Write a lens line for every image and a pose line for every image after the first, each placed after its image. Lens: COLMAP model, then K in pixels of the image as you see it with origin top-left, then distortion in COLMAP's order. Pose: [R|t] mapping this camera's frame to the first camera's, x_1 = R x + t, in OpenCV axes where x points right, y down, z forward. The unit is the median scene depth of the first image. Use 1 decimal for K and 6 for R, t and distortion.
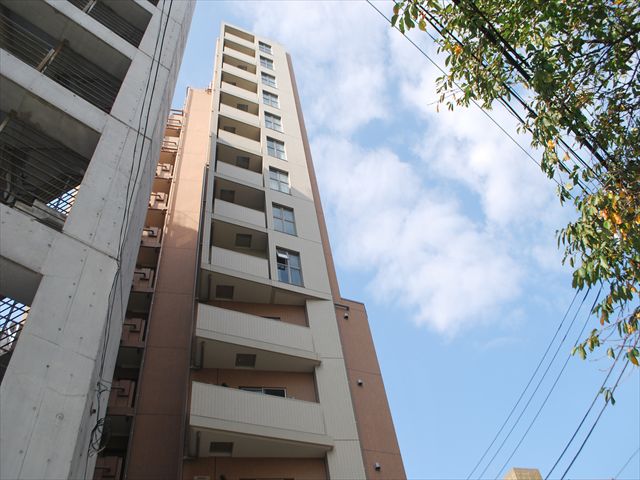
lens RADIAL K [[580.7, 0, 320.0], [0, 580.7, 240.0], [0, 0, 1]] dist [0.004413, 0.004289]
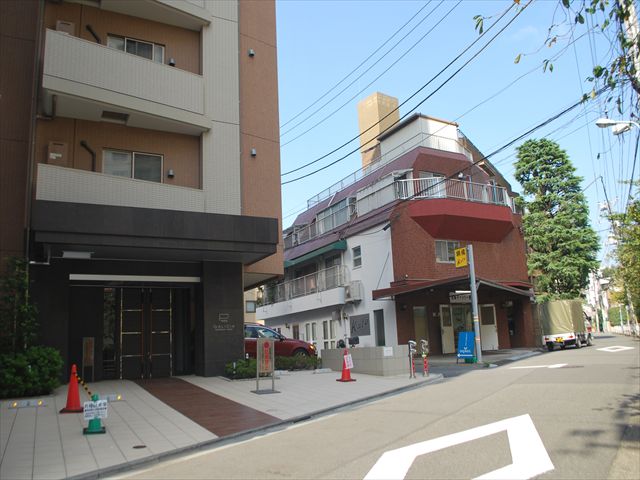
lens RADIAL K [[580.7, 0, 320.0], [0, 580.7, 240.0], [0, 0, 1]] dist [0.004413, 0.004289]
pose [[0.958249, 0.129160, 0.255103, -0.023290], [-0.263033, 0.748046, 0.609296, -0.123420], [-0.112132, -0.650957, 0.750787, 0.160717]]
